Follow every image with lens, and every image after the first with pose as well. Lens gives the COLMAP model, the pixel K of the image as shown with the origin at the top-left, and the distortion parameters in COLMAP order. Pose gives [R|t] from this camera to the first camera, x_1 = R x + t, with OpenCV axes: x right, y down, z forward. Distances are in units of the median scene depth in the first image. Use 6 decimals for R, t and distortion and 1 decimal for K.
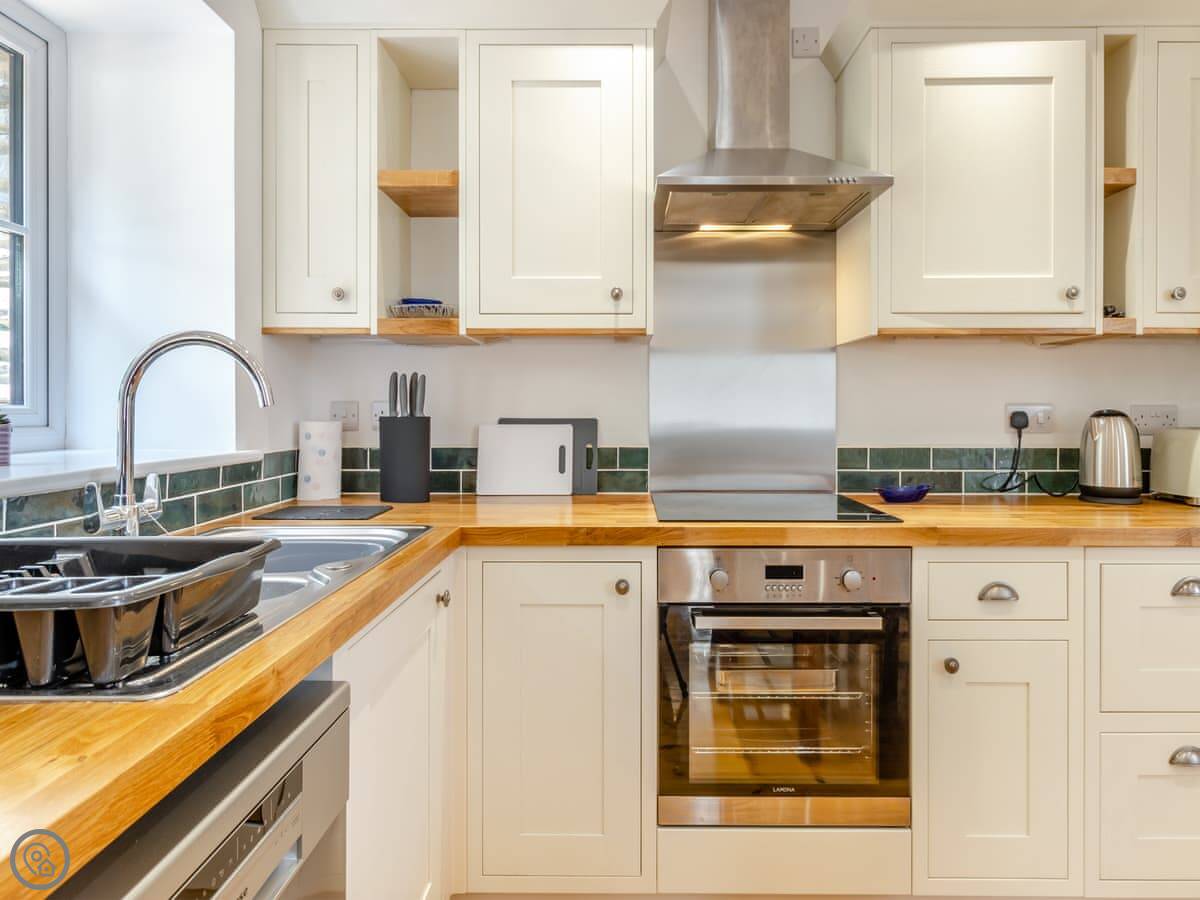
lens RADIAL K [[727.4, 0, 602.0], [0, 727.4, 406.1], [0, 0, 1]] dist [0.005057, 0.001274]
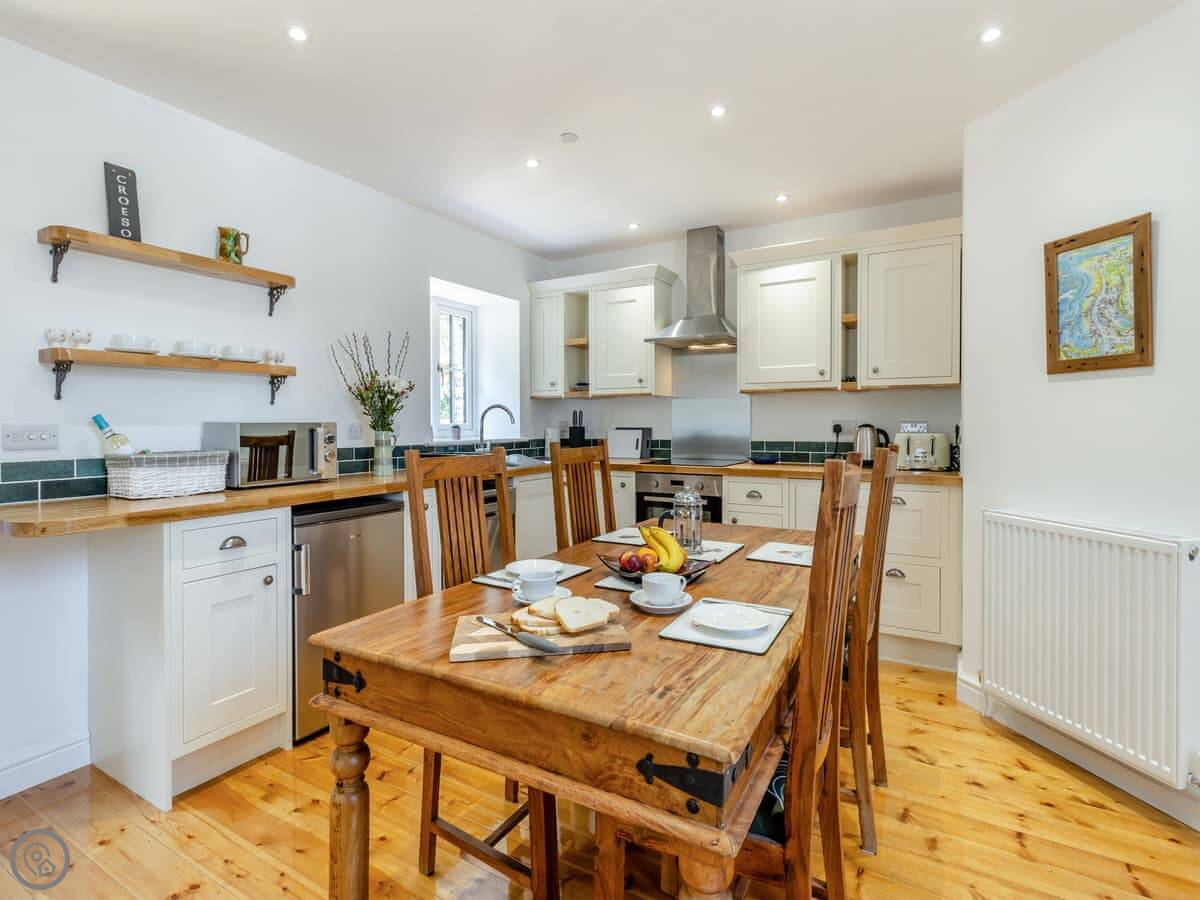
lens RADIAL K [[583.6, 0, 597.2], [0, 583.6, 422.5], [0, 0, 1]] dist [0.005822, -0.003421]
pose [[0.875969, -0.003521, -0.482355, 0.883441], [0.005989, 0.999976, 0.003576, -0.009427], [0.482331, -0.006021, 0.875968, -0.909577]]
